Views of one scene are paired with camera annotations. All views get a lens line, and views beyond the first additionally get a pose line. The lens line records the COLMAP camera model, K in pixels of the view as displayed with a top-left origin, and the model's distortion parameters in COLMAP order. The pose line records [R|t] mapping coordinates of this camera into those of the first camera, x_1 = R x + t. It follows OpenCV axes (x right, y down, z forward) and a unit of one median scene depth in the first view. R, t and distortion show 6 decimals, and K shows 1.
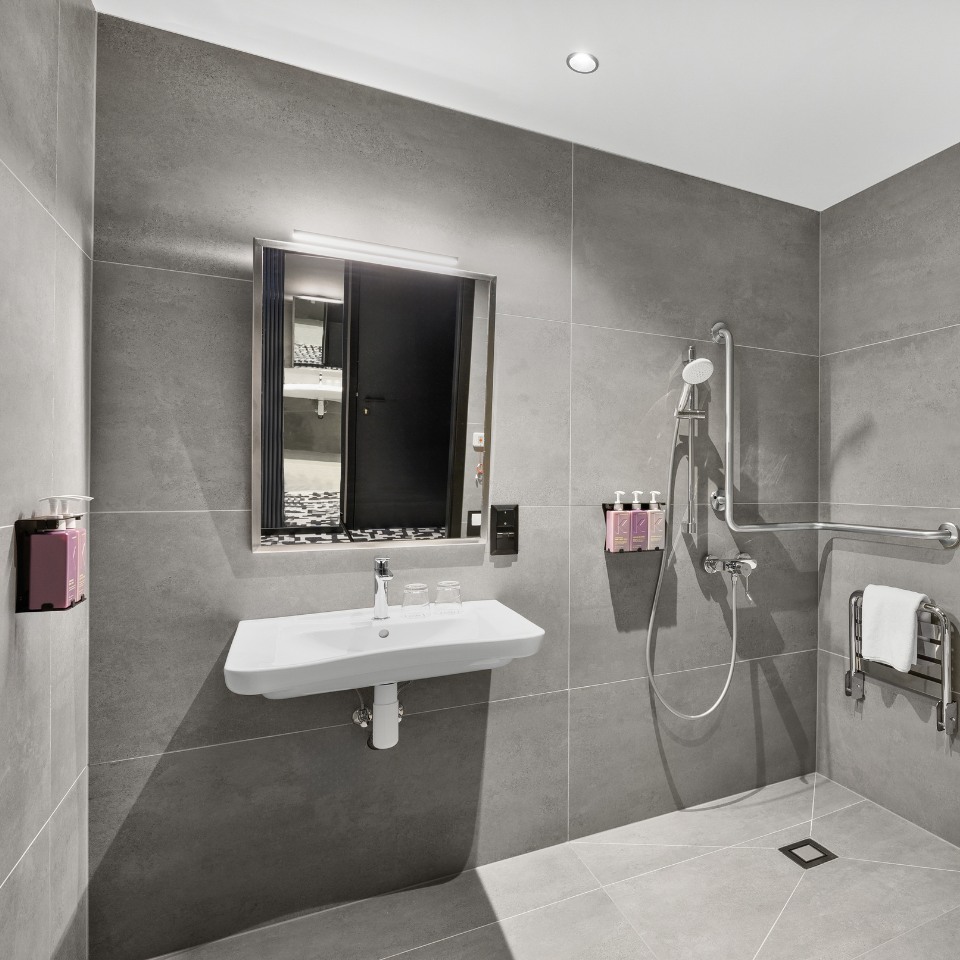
lens RADIAL K [[505.3, 0, 480.0], [0, 505.3, 480.0], [0, 0, 1]] dist [-0.001189, 0.000195]
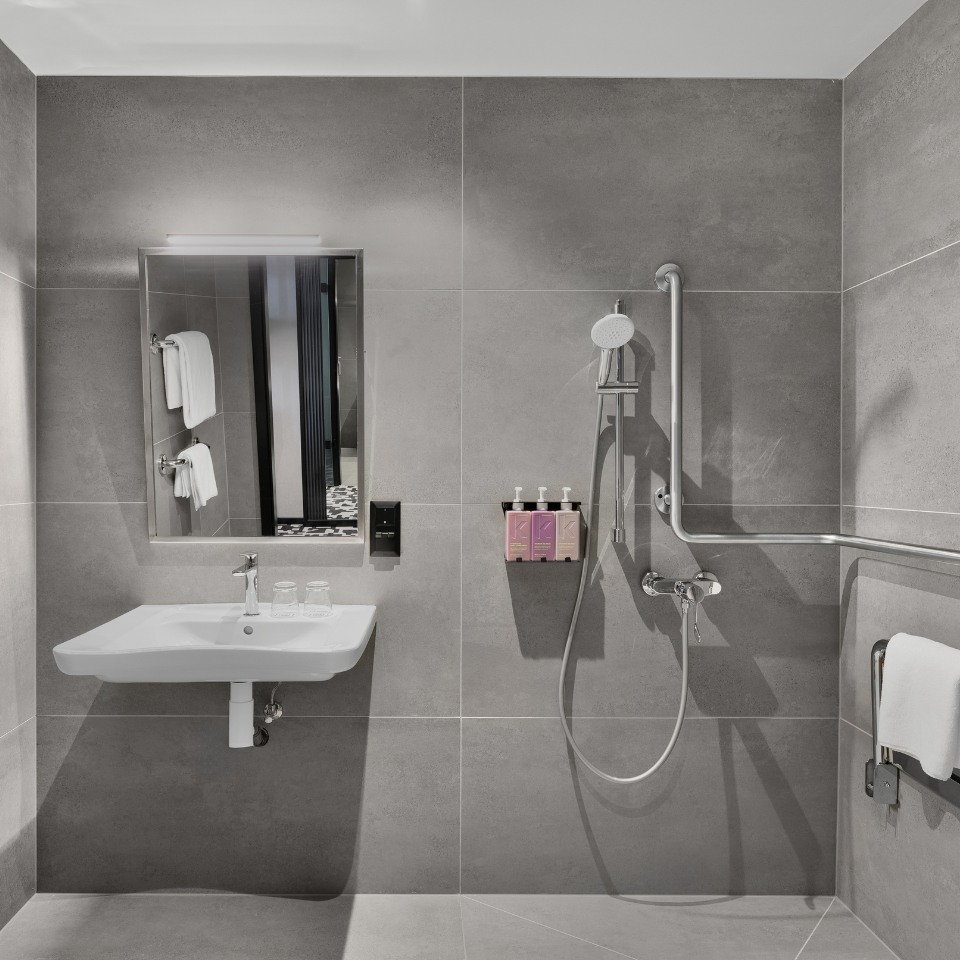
lens RADIAL K [[506.1, 0, 480.0], [0, 506.1, 477.4], [0, 0, 1]] dist [0.001224, 0.000377]
pose [[0.936914, -0.001249, -0.349557, 0.493801], [0.002897, 0.999987, 0.004192, 0.002700], [0.349547, -0.004940, 0.936906, 0.200848]]
